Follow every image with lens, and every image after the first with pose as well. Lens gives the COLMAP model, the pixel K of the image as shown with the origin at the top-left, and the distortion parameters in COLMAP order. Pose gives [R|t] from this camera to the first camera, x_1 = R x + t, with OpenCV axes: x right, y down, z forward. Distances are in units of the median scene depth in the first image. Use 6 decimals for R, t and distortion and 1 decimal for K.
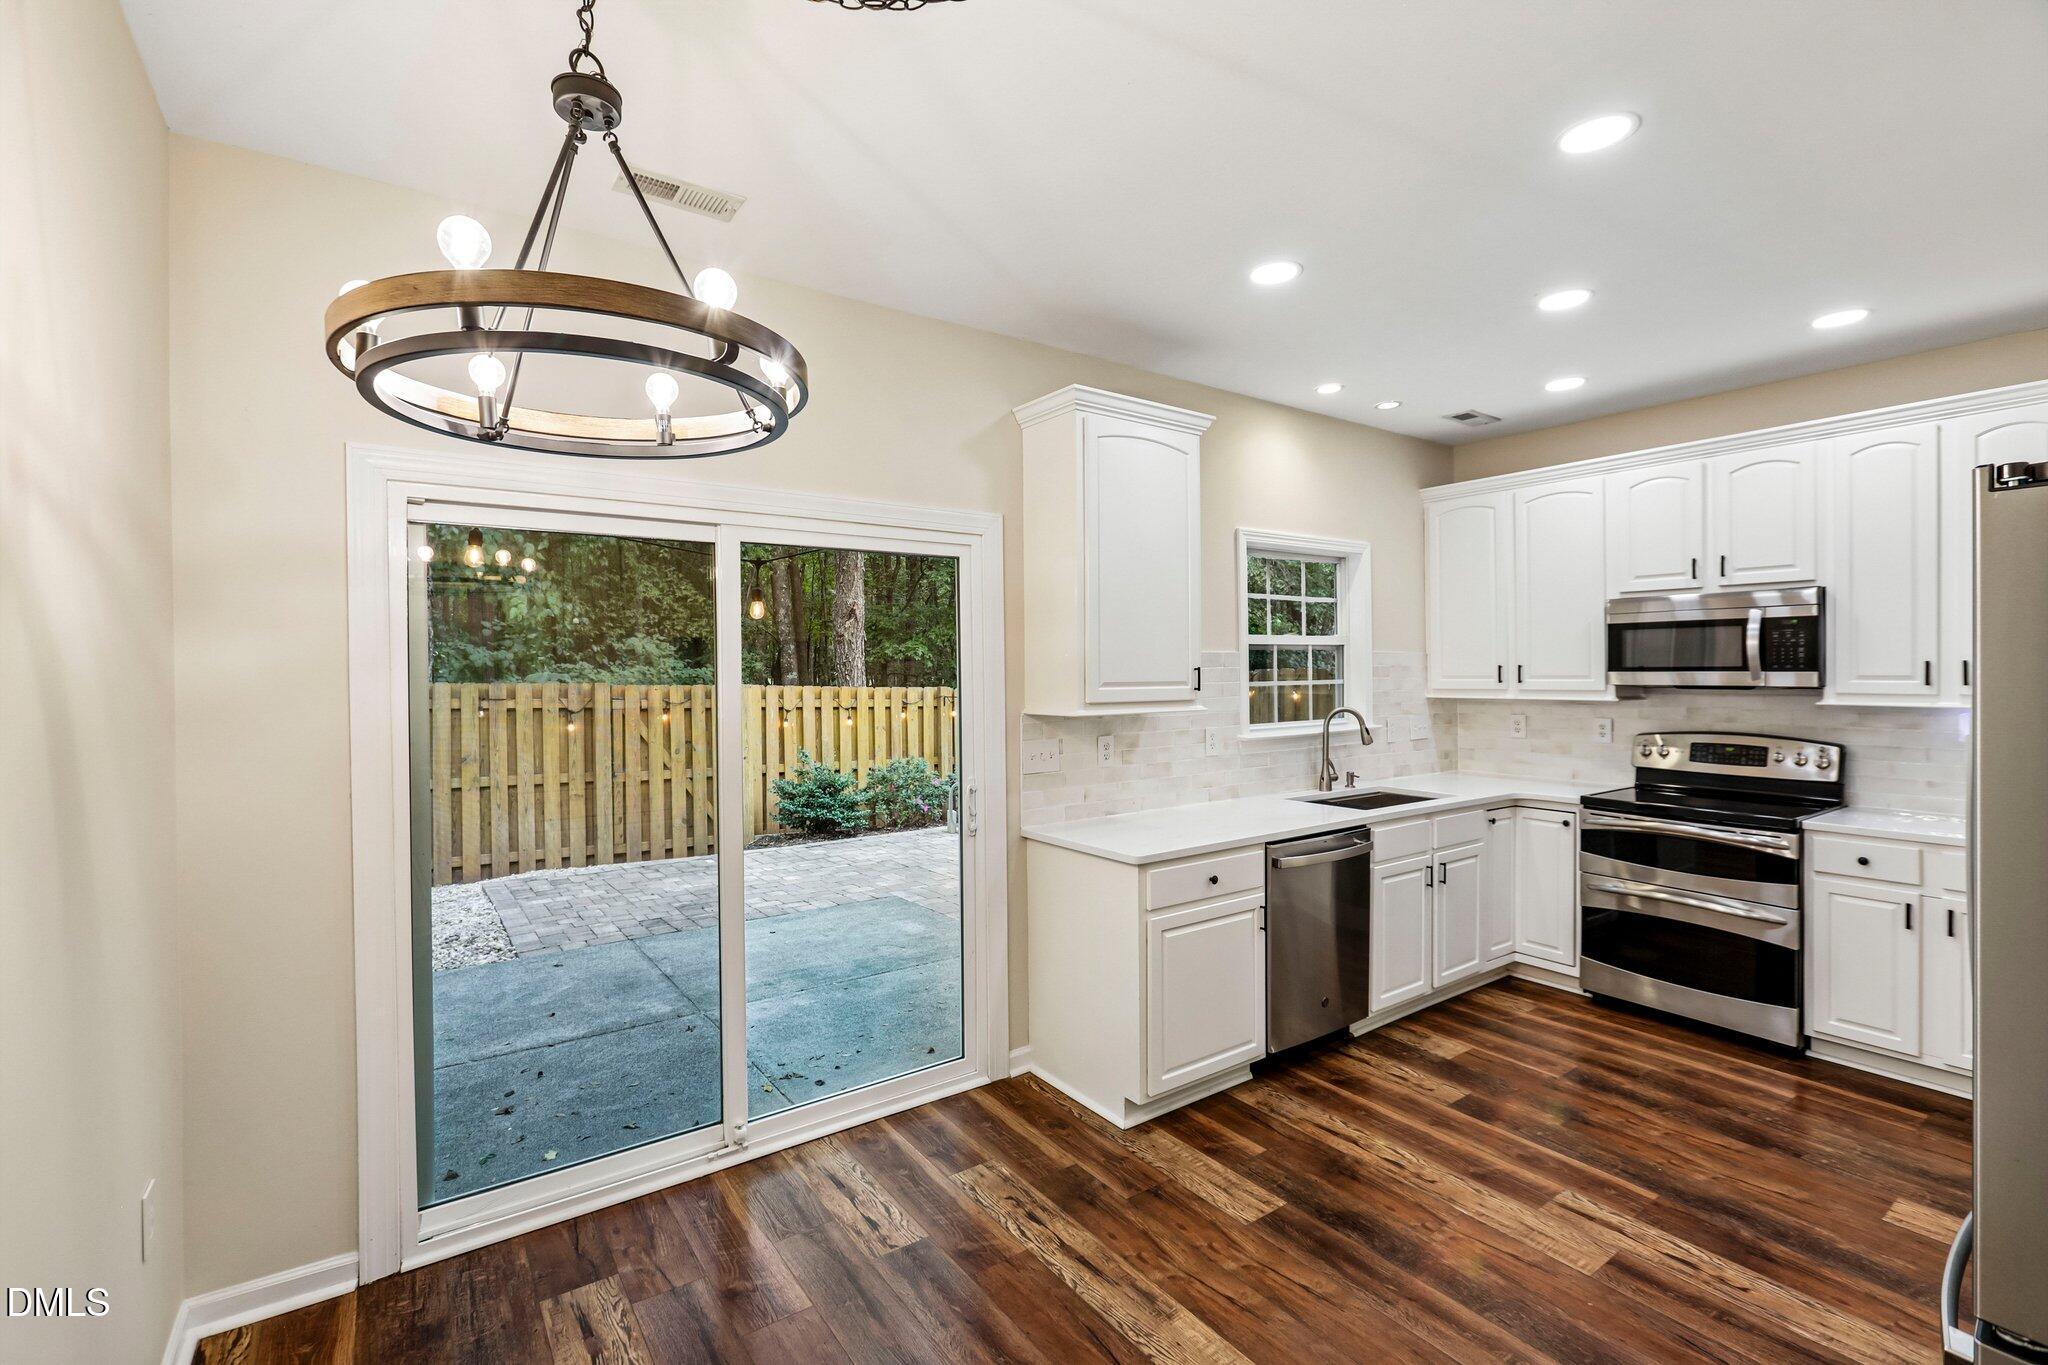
lens RADIAL K [[897.7, 0, 1009.7], [0, 897.7, 672.4], [0, 0, 1]] dist [-0.004488, 0.000019]
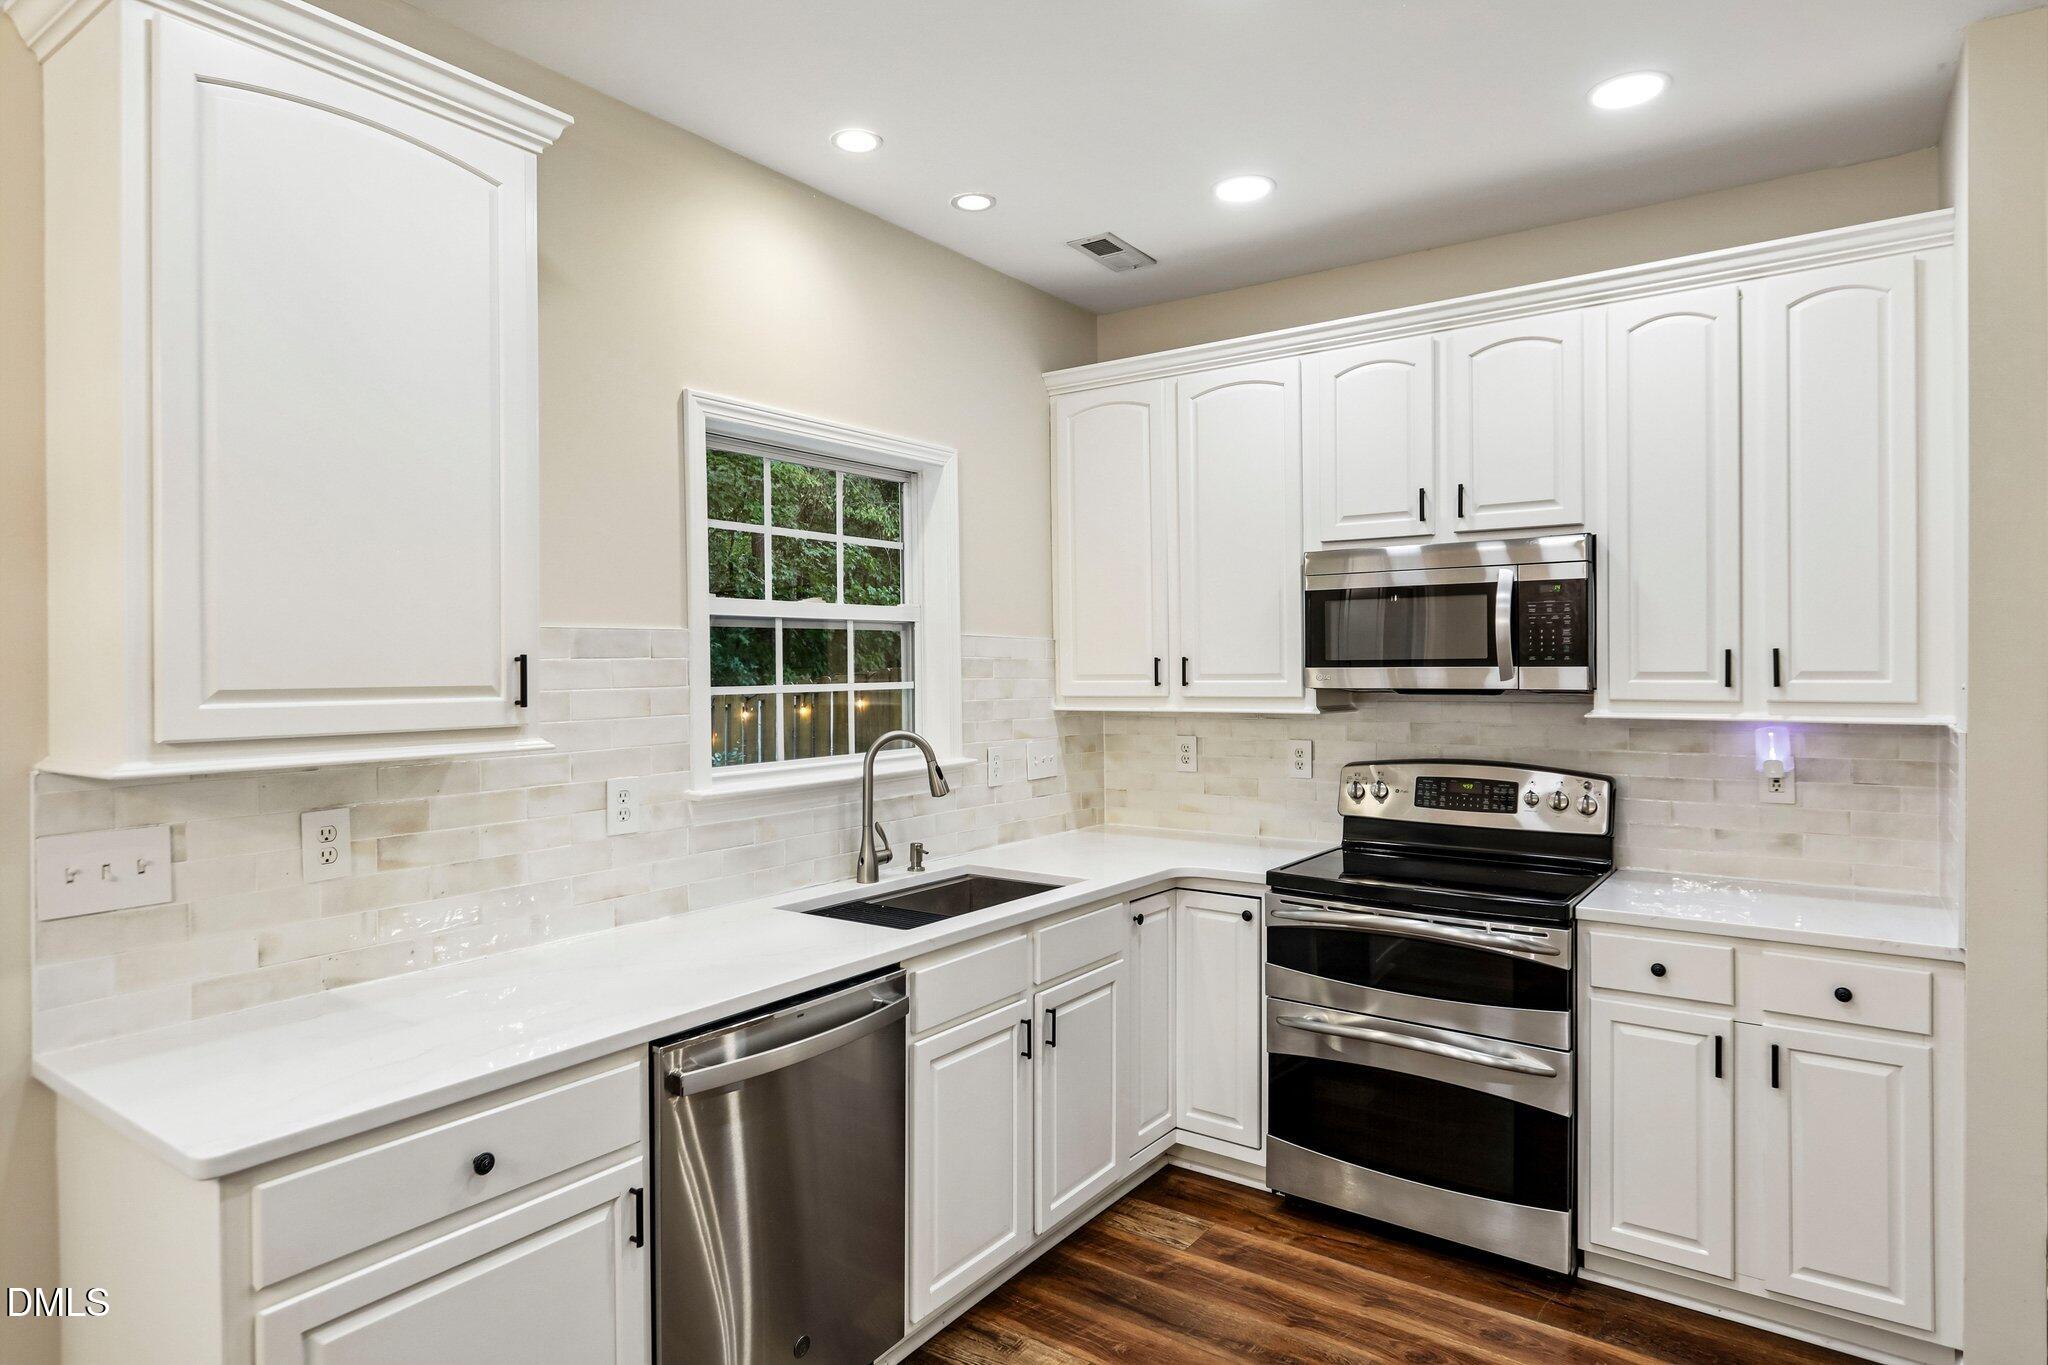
lens RADIAL K [[1168.4, 0, 1014.6], [0, 1168.4, 667.8], [0, 0, 1]] dist [-0.000192, 0.000031]
pose [[0.943315, 0.000514, 0.331897, 0.222407], [0.001210, 0.999987, -0.004986, 0.003555], [-0.331895, 0.005105, 0.943302, 0.322745]]
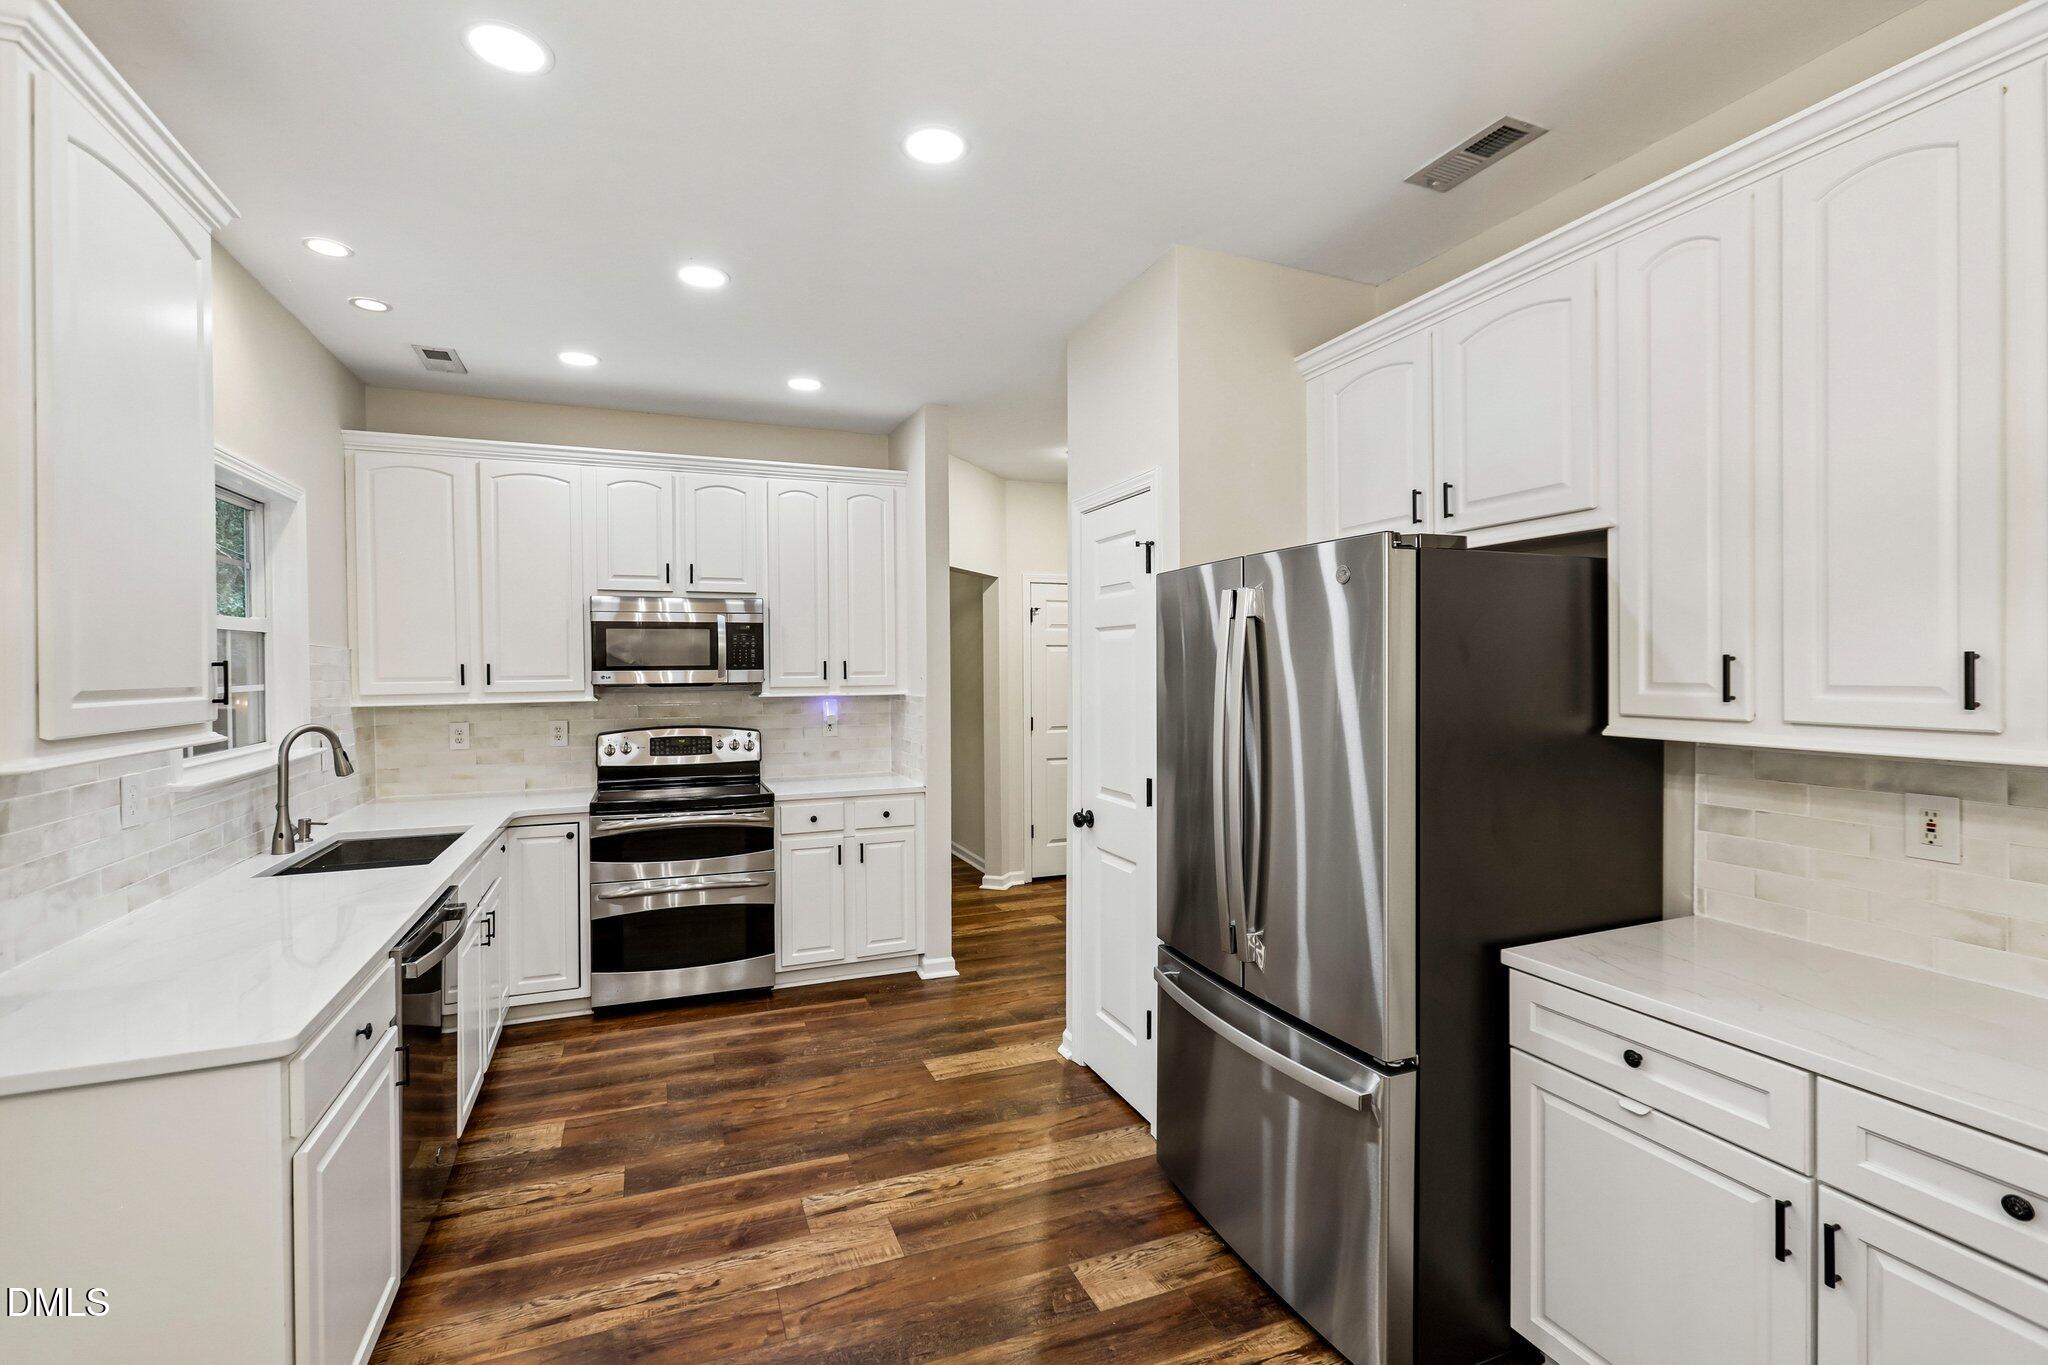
lens RADIAL K [[897.7, 0, 1009.7], [0, 897.7, 672.4], [0, 0, 1]] dist [-0.004488, 0.000019]
pose [[0.228887, -0.002970, 0.973449, -0.184523], [0.009972, 0.999950, 0.000706, 0.005095], [-0.973402, 0.009546, 0.228905, 0.372572]]
